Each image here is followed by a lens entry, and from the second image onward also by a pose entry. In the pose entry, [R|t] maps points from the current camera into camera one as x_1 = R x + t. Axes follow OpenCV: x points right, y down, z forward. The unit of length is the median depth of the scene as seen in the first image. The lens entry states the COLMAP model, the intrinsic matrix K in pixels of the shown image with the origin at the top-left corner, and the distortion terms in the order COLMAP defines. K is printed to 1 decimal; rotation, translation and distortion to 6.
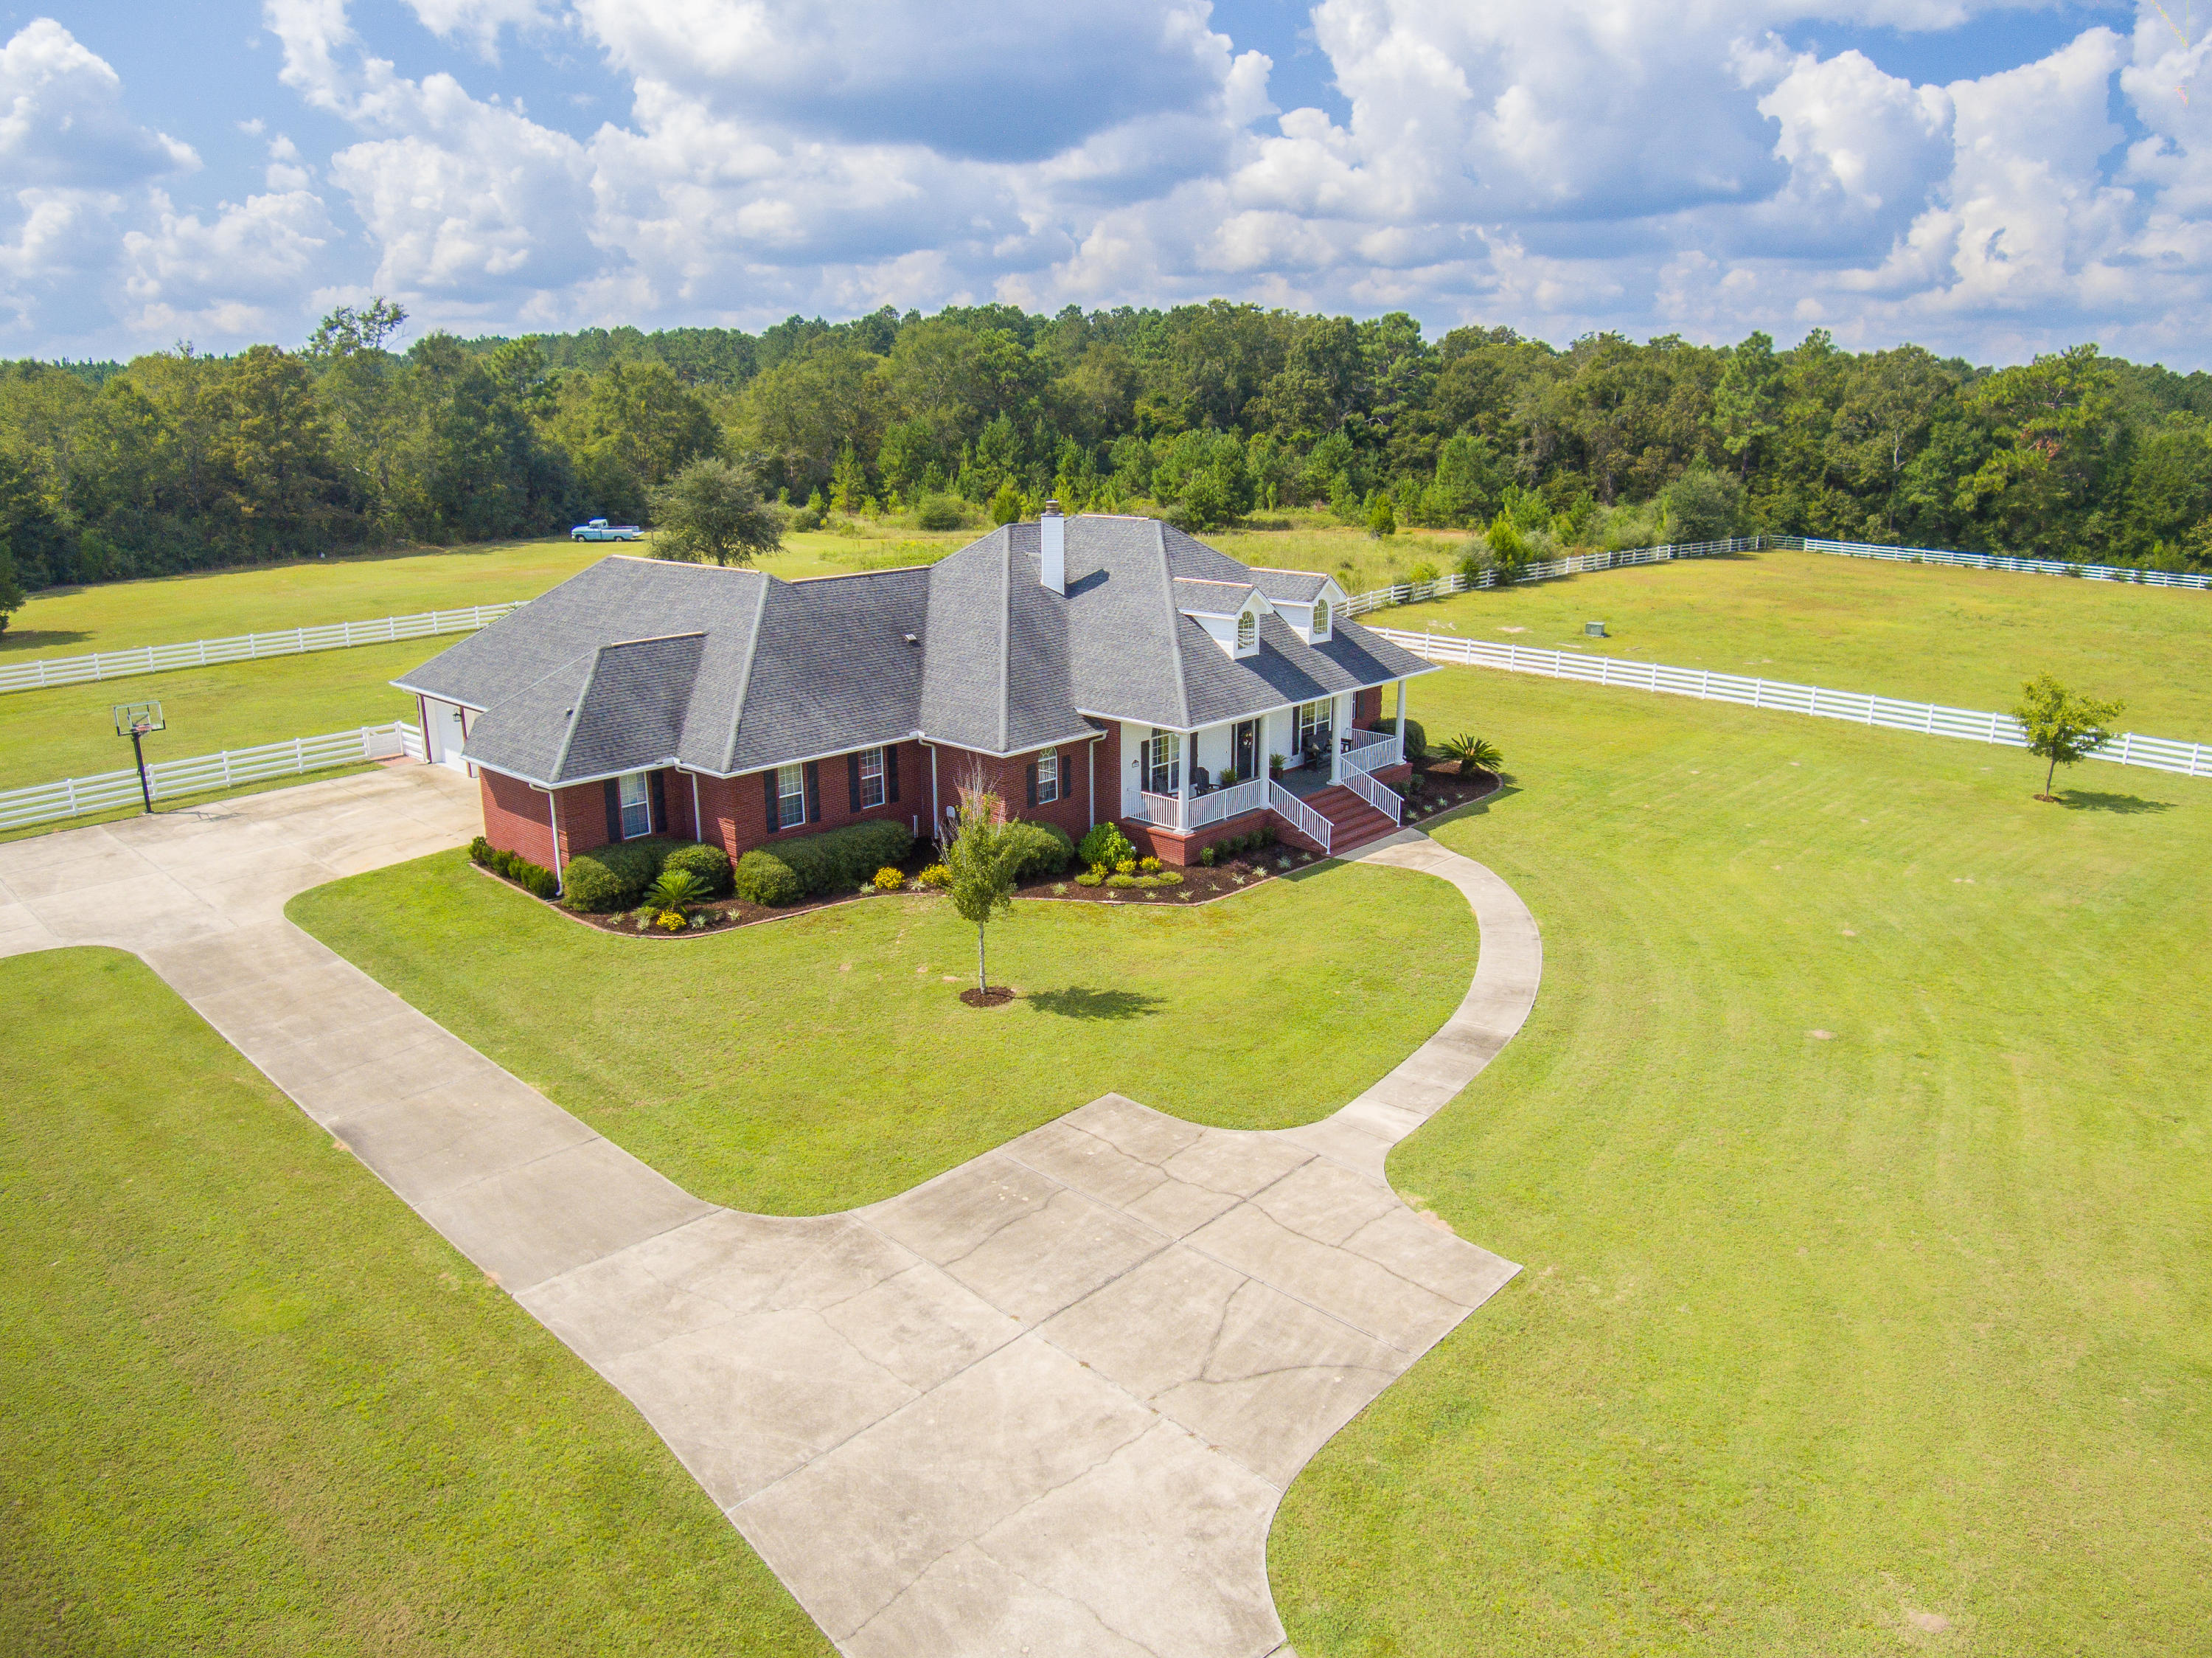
lens RADIAL K [[1500.2, 0, 1111.1], [0, 1500.2, 823.4], [0, 0, 1]] dist [-0.082705, 0.010694]
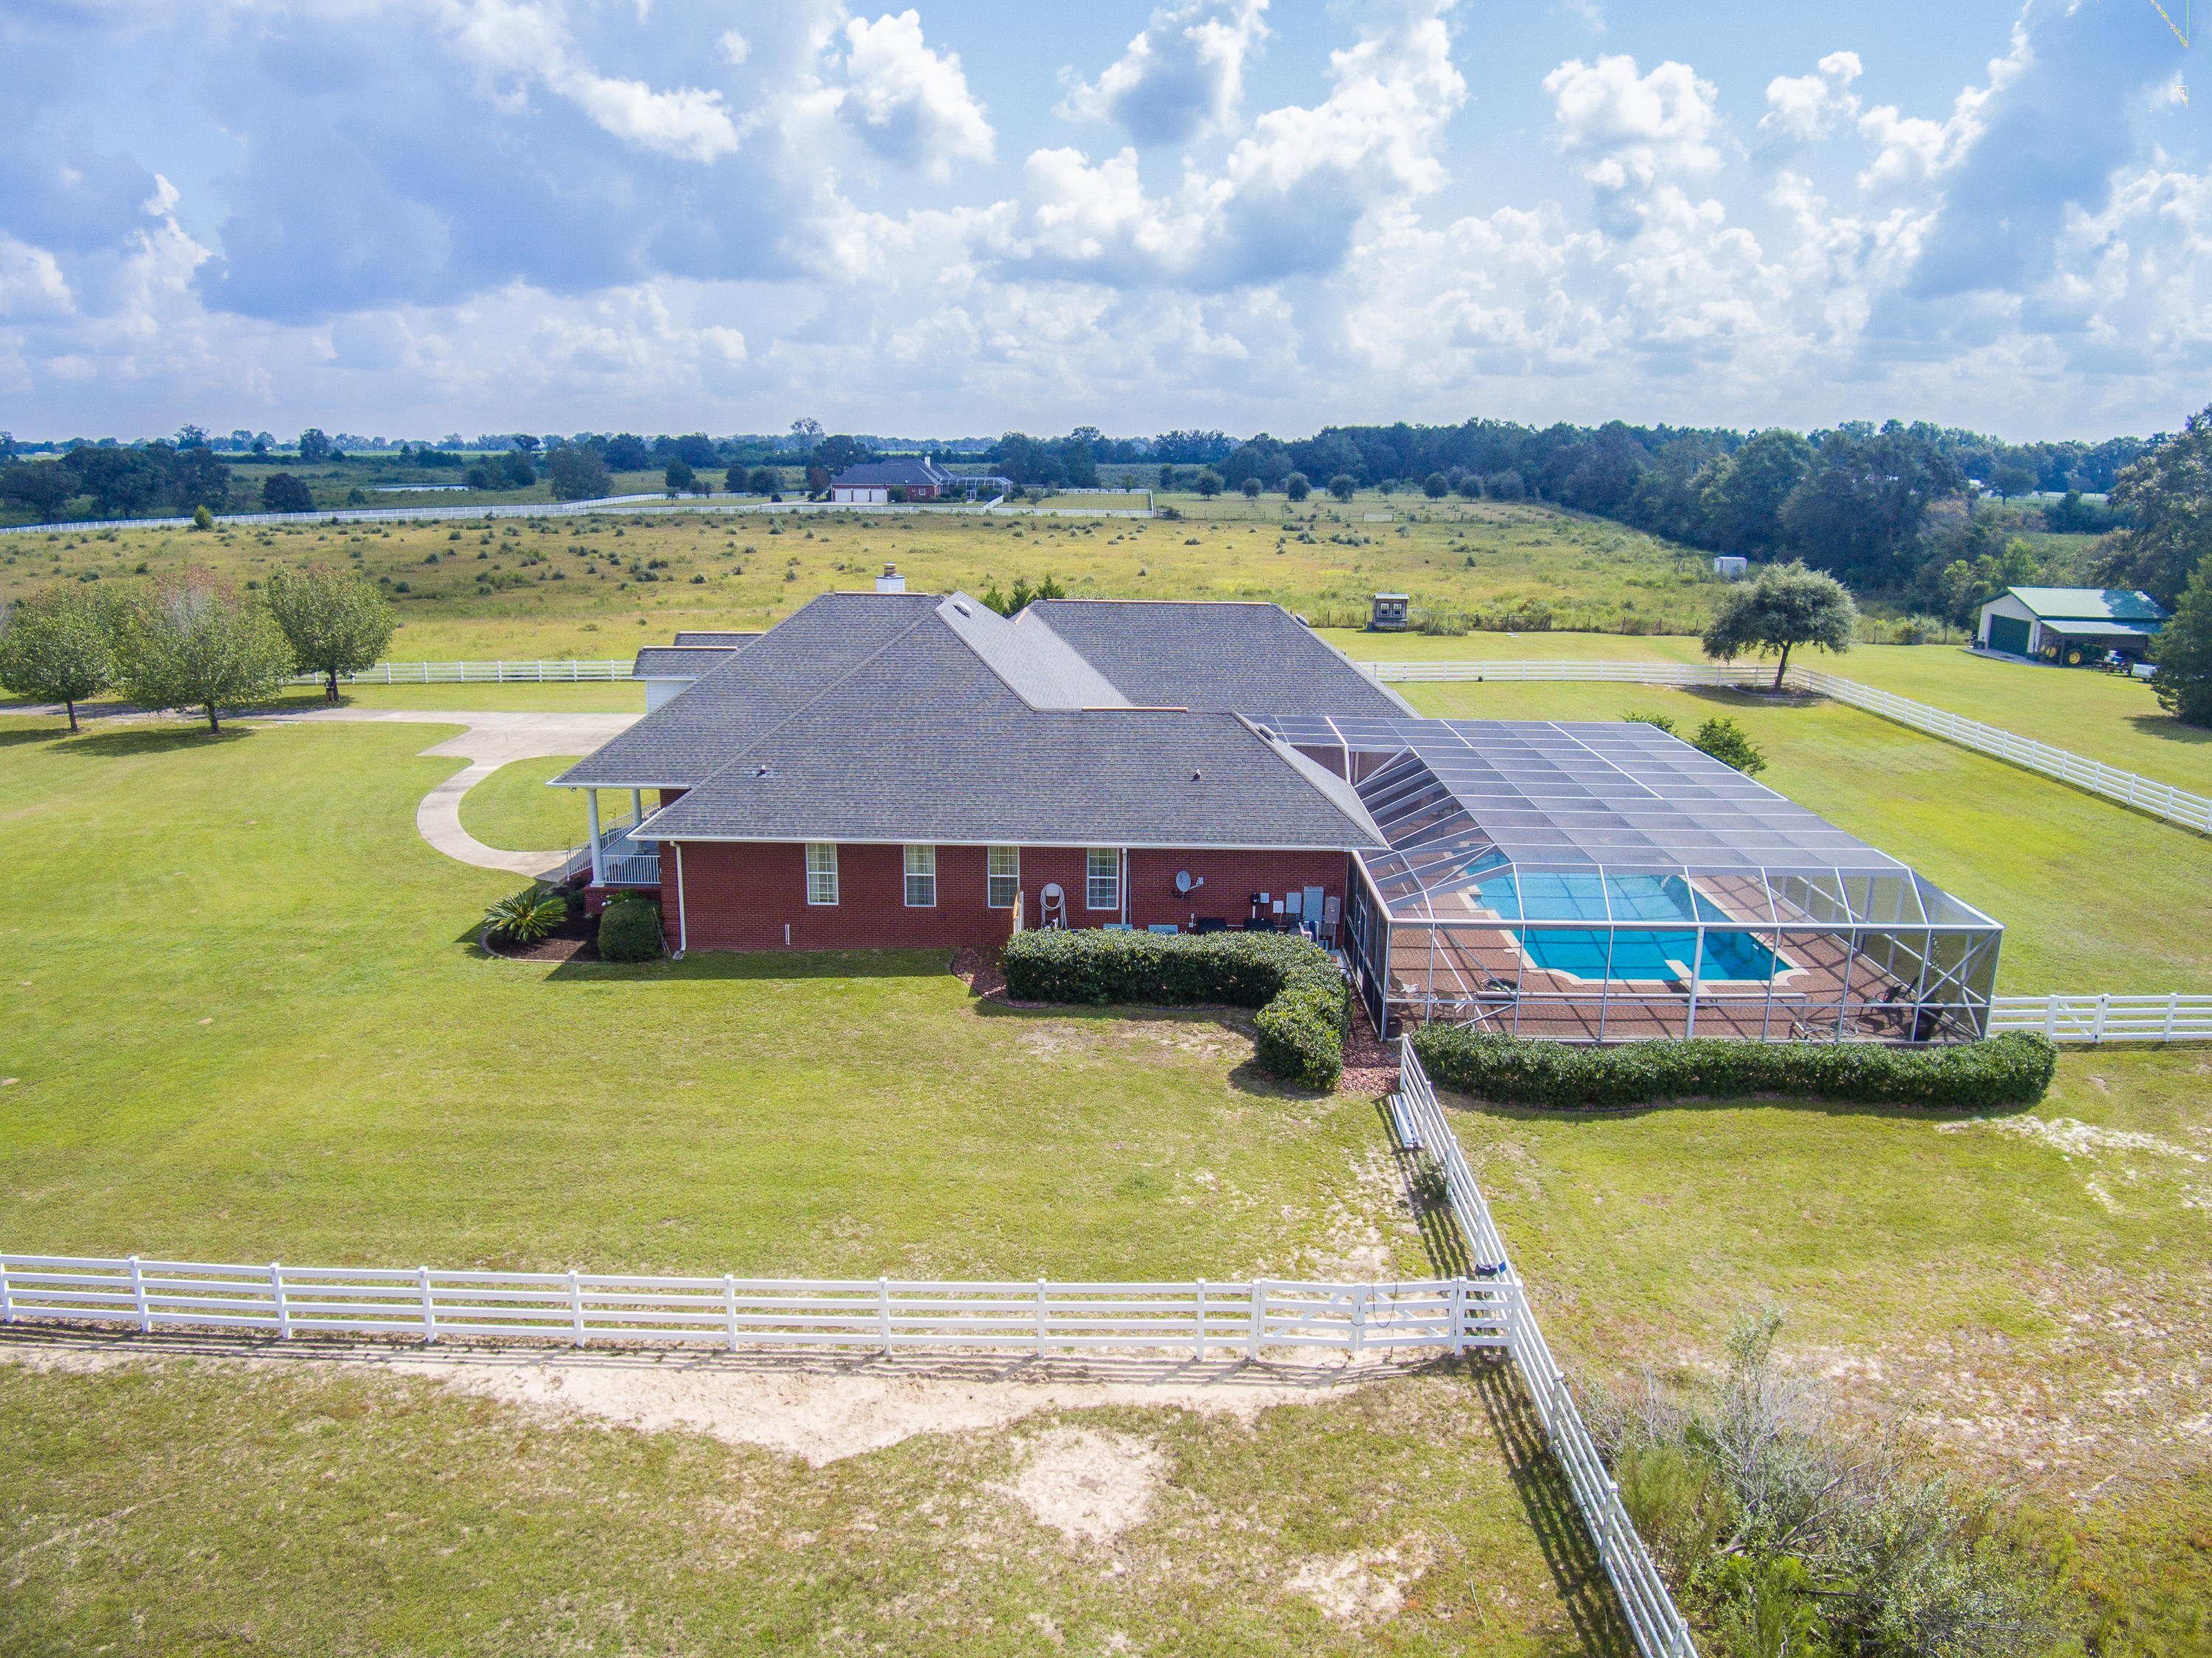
lens RADIAL K [[1500.2, 0, 1117.6], [0, 1500.2, 833.0], [0, 0, 1]] dist [-0.082705, 0.010694]
pose [[-0.748838, 0.159178, -0.643353, 0.577819], [-0.184543, 0.882257, 0.433089, -0.556135], [0.636542, 0.443040, -0.631292, 1.924858]]
